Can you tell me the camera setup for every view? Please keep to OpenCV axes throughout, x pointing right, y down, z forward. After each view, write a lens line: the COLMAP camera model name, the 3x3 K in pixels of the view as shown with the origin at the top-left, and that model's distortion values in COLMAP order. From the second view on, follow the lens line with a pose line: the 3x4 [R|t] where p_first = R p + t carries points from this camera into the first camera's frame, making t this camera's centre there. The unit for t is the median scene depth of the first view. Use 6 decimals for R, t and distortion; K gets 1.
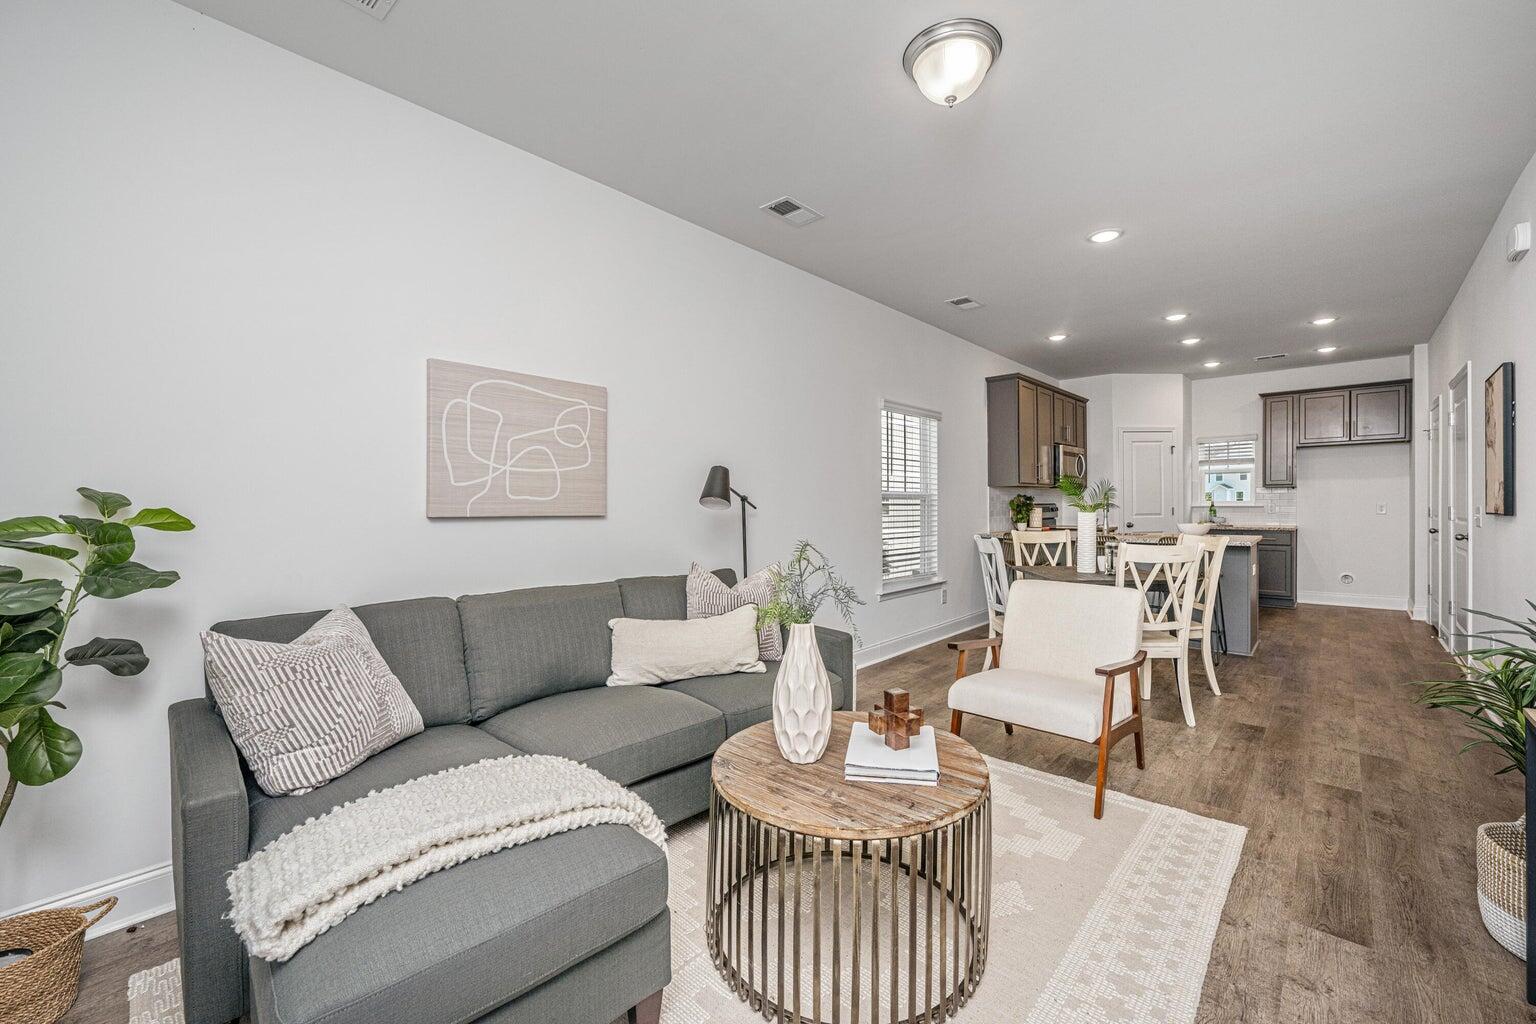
lens RADIAL K [[666.5, 0, 766.3], [0, 666.5, 509.5], [0, 0, 1]] dist [-0.003203, -0.000779]
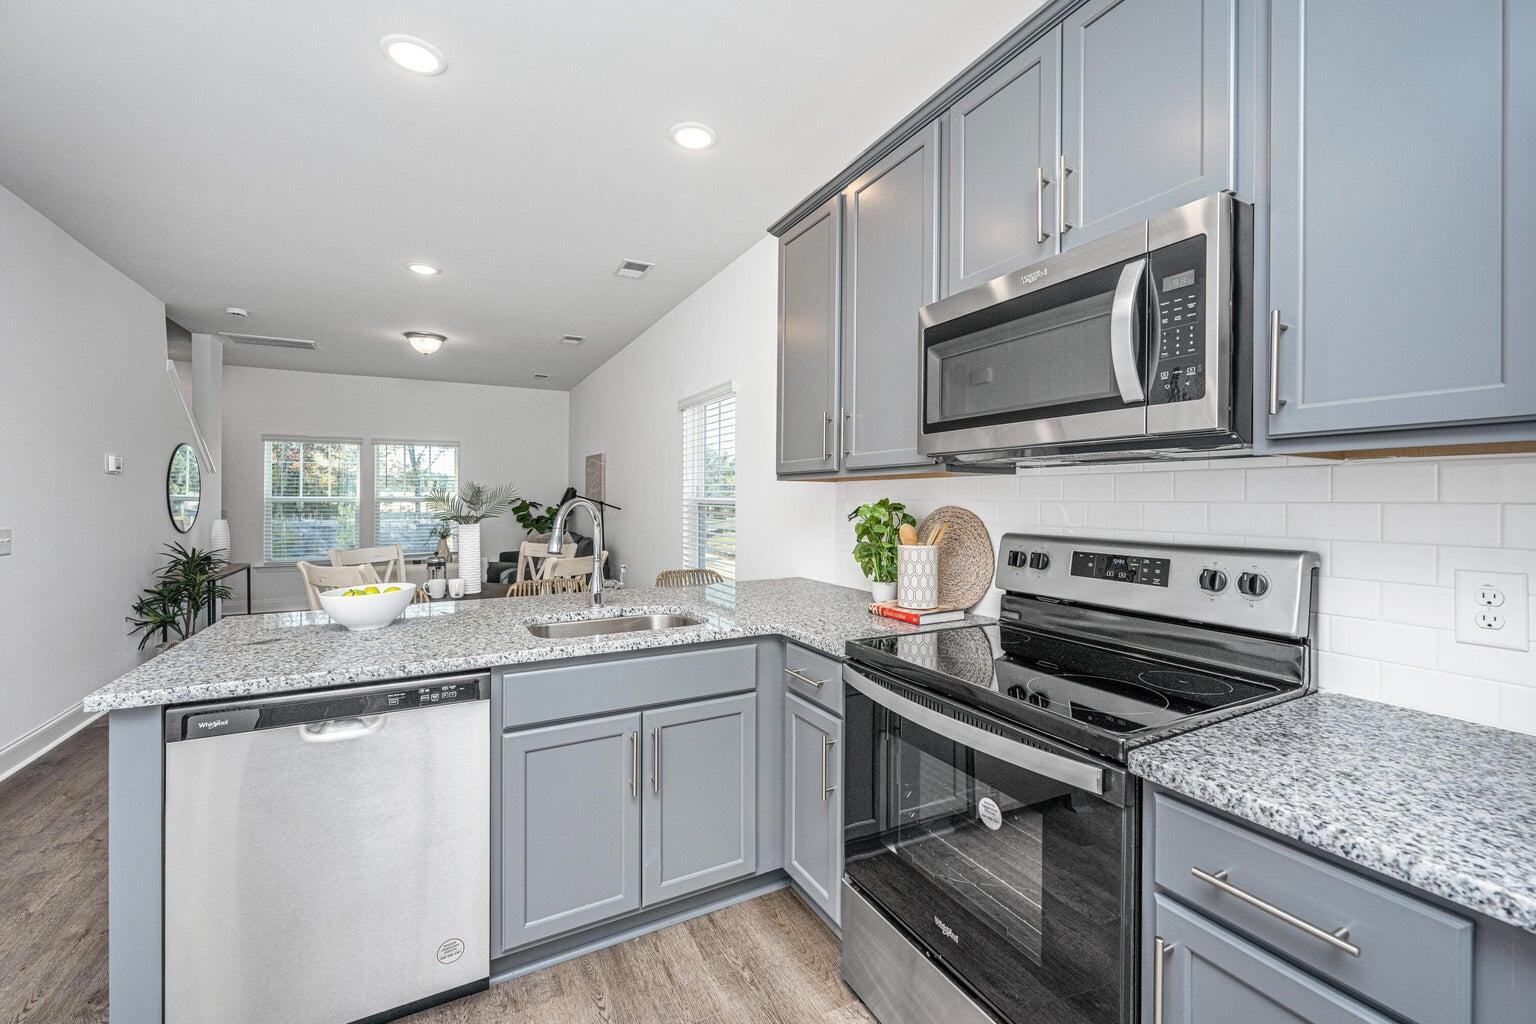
lens RADIAL K [[634.8, 0, 748.9], [0, 634.8, 499.7], [0, 0, 1]] dist [-0.000262, 0.000026]
pose [[-0.392838, 0.013485, -0.919509, 0.941282], [-0.003074, 0.999868, 0.015977, -0.036027], [0.919603, 0.009103, -0.392744, 1.396340]]
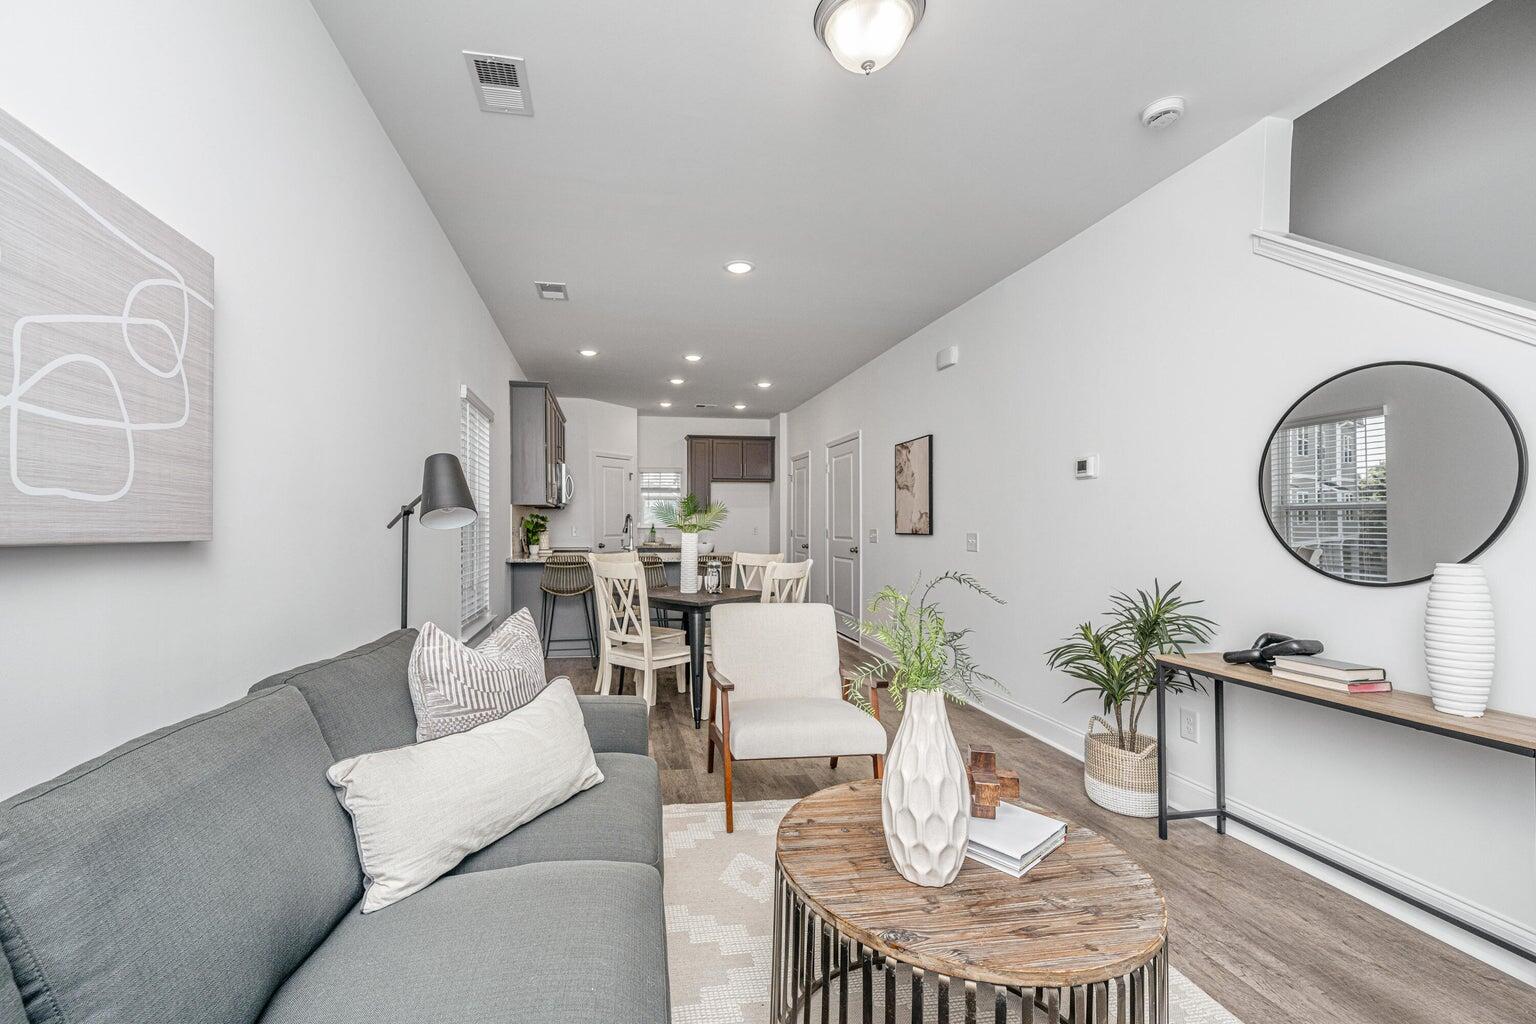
lens RADIAL K [[663.8, 0, 769.5], [0, 663.8, 530.7], [0, 0, 1]] dist [0.000070, 0.000002]
pose [[0.589585, 0.003588, 0.807699, -0.217988], [-0.006104, 0.999981, 0.000014, -0.000063], [-0.807684, -0.004939, 0.589596, 0.247365]]
